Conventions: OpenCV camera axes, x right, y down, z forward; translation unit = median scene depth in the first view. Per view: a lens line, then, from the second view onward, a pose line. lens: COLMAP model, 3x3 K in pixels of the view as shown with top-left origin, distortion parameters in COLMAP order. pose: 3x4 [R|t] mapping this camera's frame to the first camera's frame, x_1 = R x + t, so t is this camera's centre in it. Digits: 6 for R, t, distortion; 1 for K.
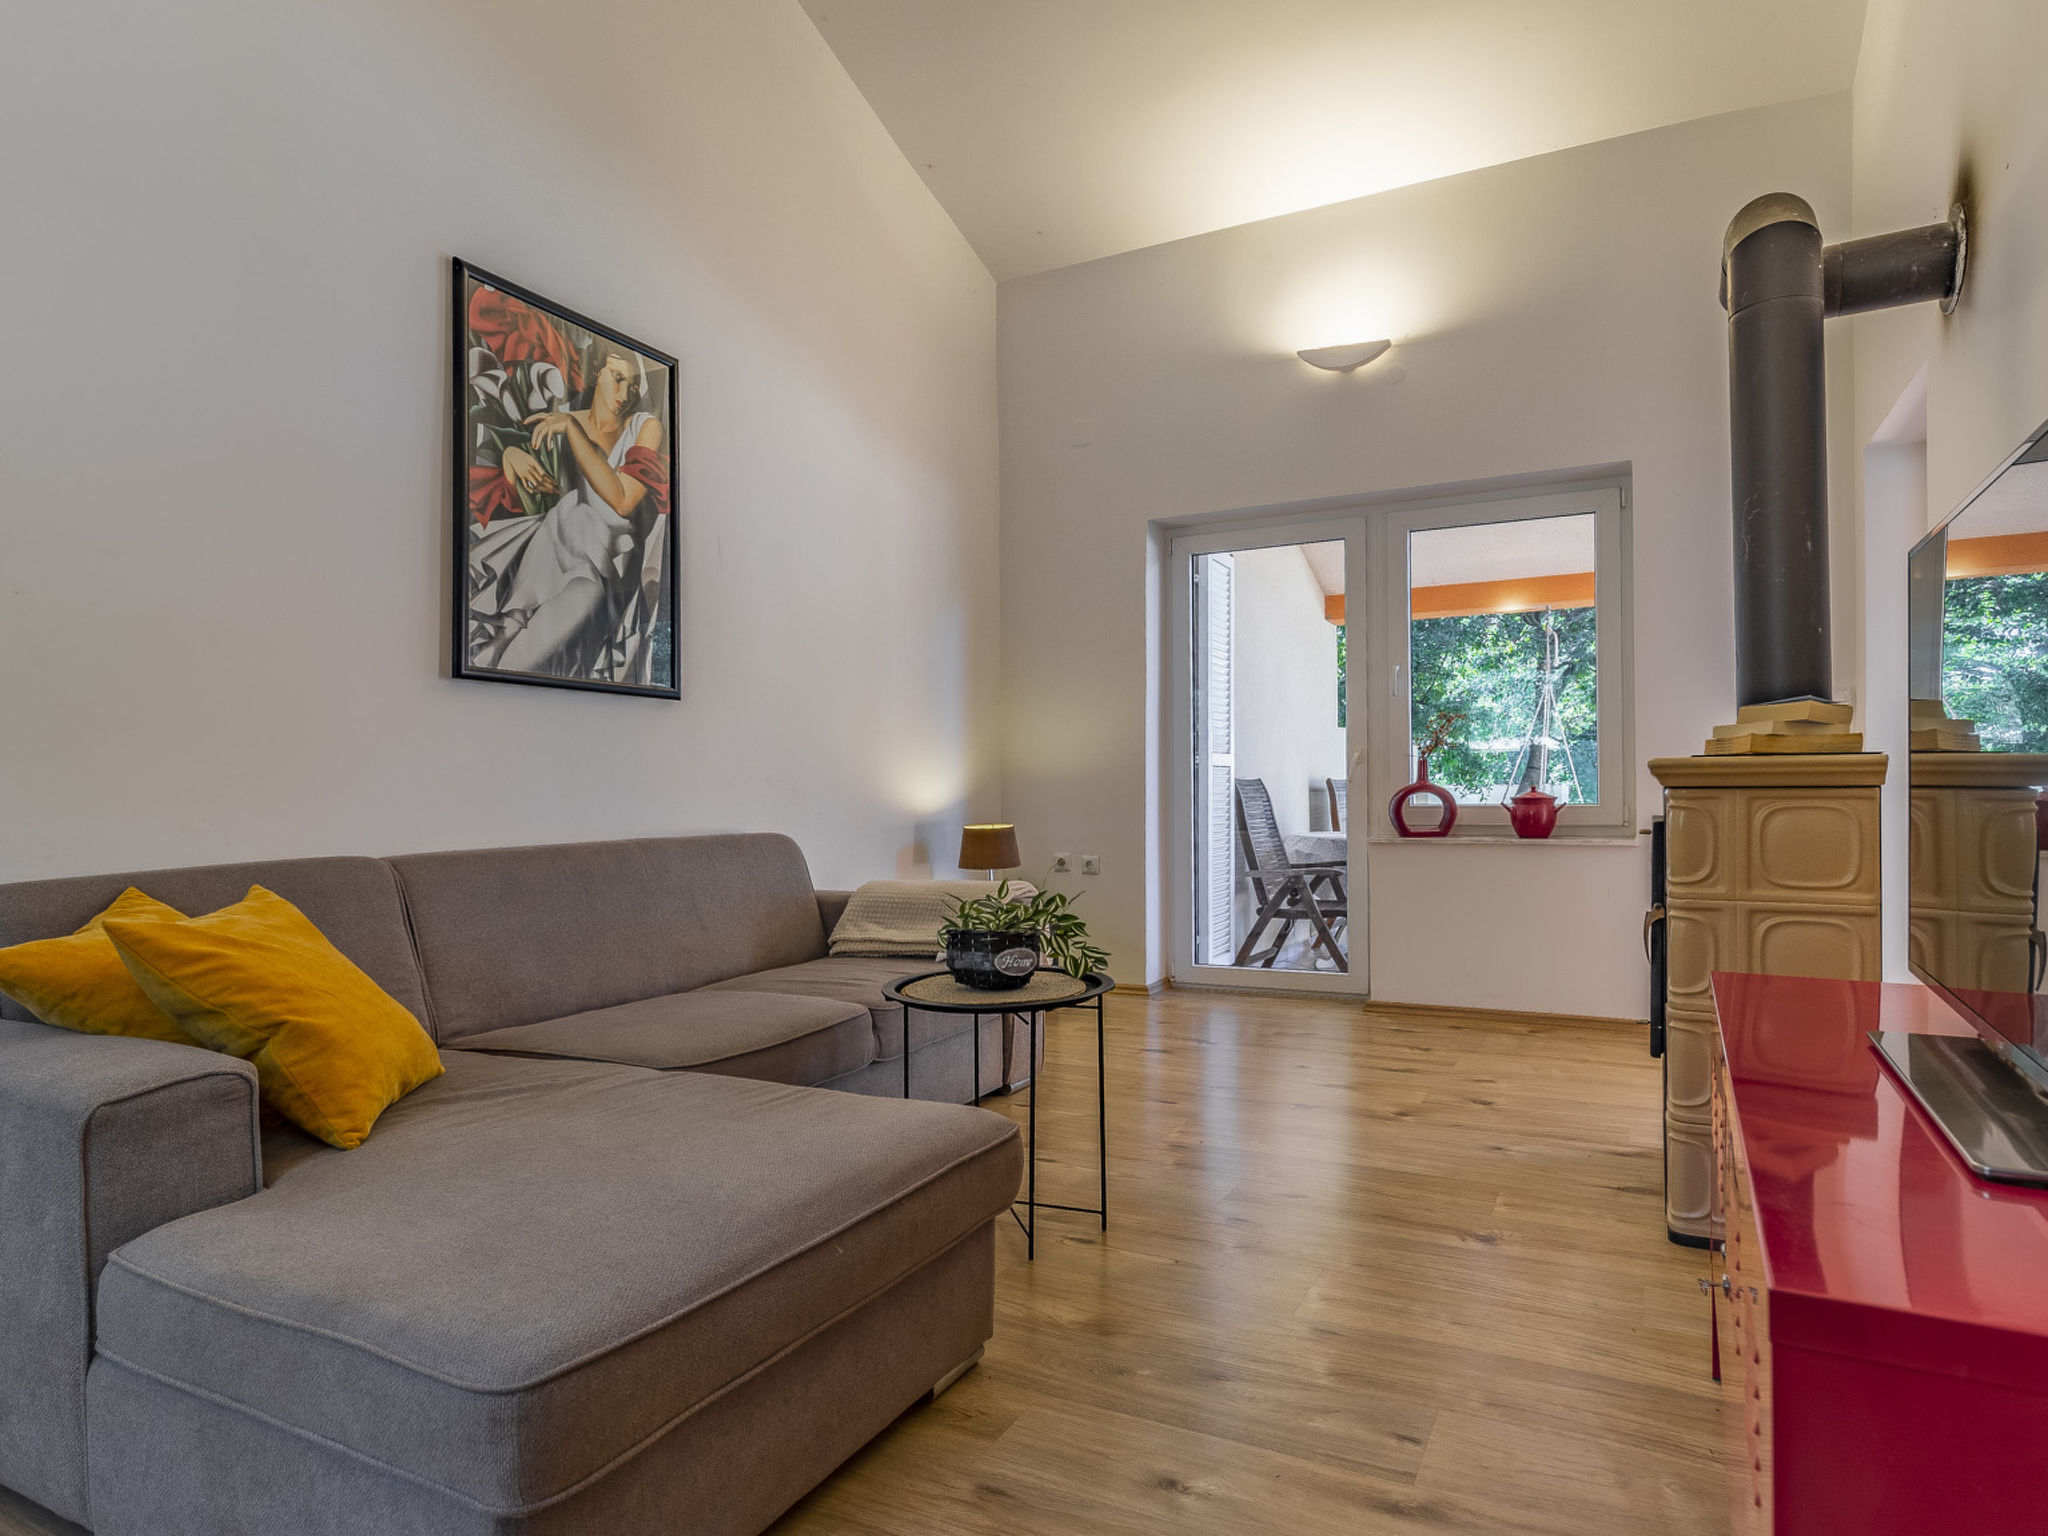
lens RADIAL K [[1174.4, 0, 959.8], [0, 1174.4, 762.8], [0, 0, 1]] dist [0.010645, -0.000957]
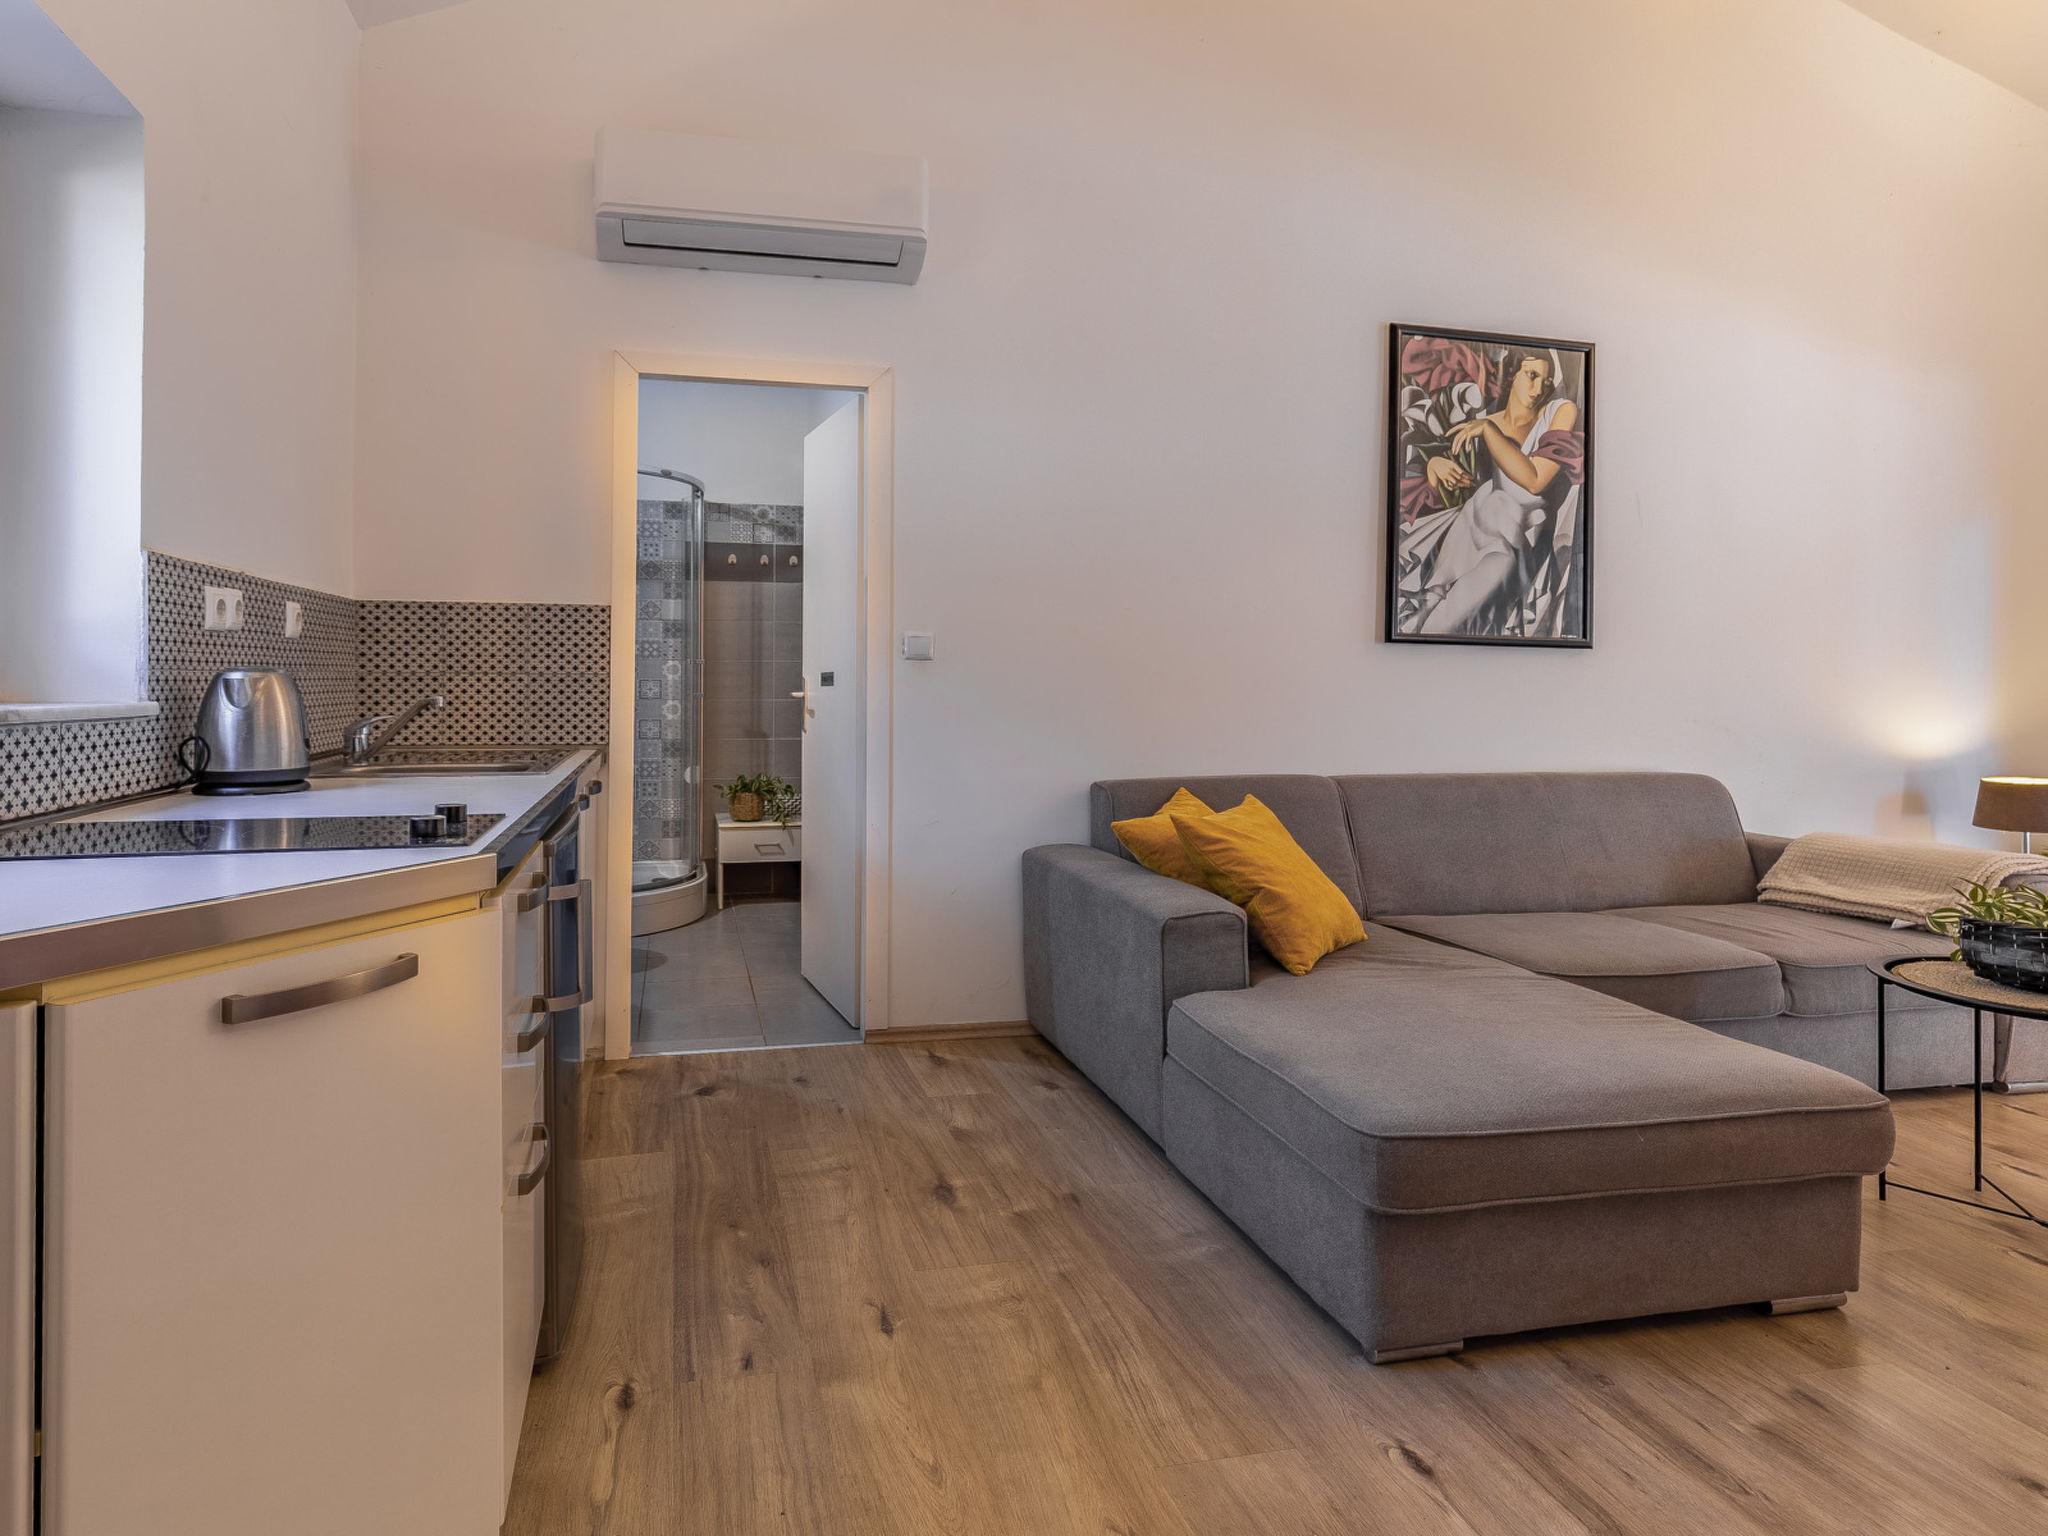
lens RADIAL K [[1174.4, 0, 925.6], [0, 1174.4, 636.5], [0, 0, 1]] dist [0.010645, -0.000957]
pose [[0.681900, 0.011754, -0.731351, 0.167910], [-0.008333, 0.999931, 0.008300, -0.078327], [0.731398, 0.000434, 0.681951, -0.254952]]
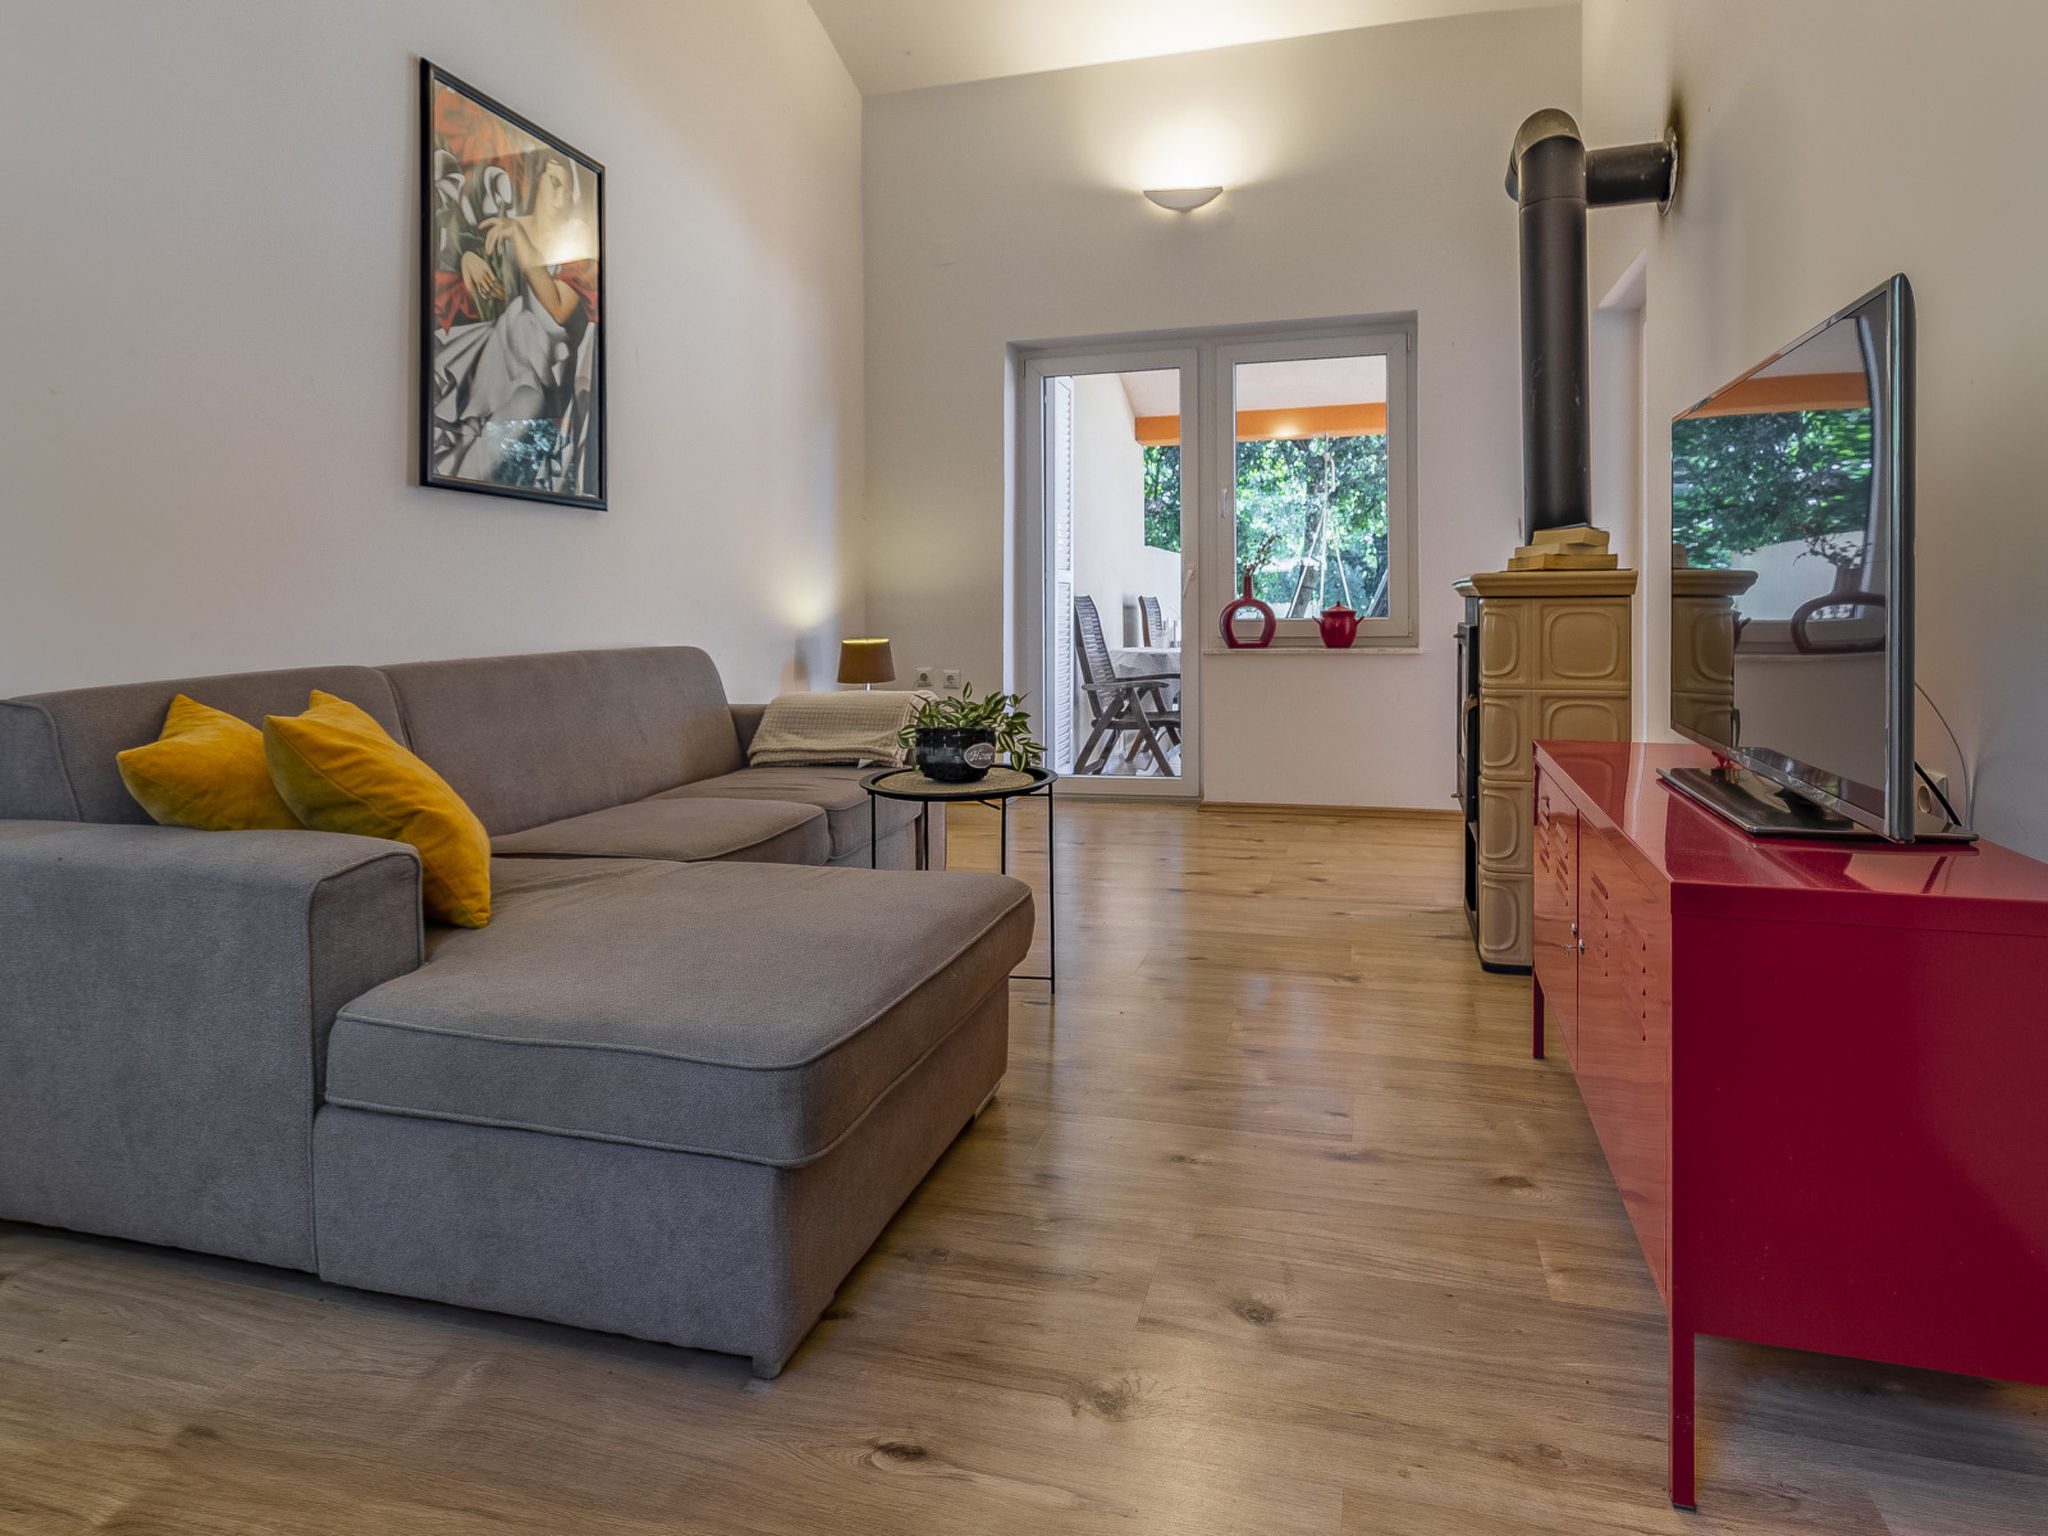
lens RADIAL K [[1289.0, 0, 1030.8], [0, 1289.0, 587.0], [0, 0, 1]] dist [0.000834, 0.002102]
pose [[0.963878, 0.000708, 0.266344, -0.207238], [-0.001374, 0.999996, 0.002312, 0.008199], [-0.266341, -0.002595, 0.963875, -0.158243]]
